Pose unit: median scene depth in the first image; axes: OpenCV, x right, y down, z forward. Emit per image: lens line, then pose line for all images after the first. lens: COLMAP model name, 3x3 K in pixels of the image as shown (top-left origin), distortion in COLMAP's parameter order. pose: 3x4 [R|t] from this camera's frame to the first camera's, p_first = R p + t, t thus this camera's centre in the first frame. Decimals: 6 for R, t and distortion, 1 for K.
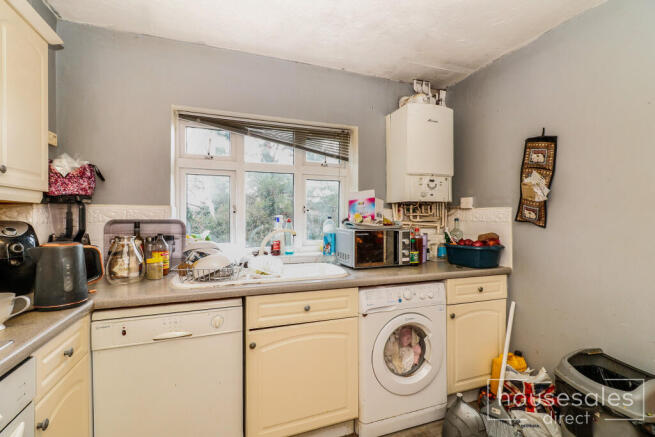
lens RADIAL K [[299.4, 0, 328.3], [0, 299.4, 214.1], [0, 0, 1]] dist [0.000494, -0.000006]
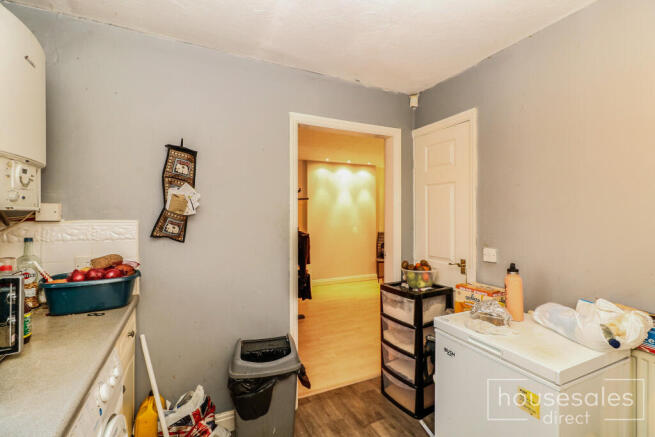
lens RADIAL K [[299.4, 0, 328.3], [0, 299.4, 214.1], [0, 0, 1]] dist [0.000494, -0.000006]
pose [[-0.082290, 0.002594, 0.996605, -0.266656], [-0.005181, 0.999982, -0.003030, -0.043045], [-0.996595, -0.005413, -0.082275, 0.591342]]
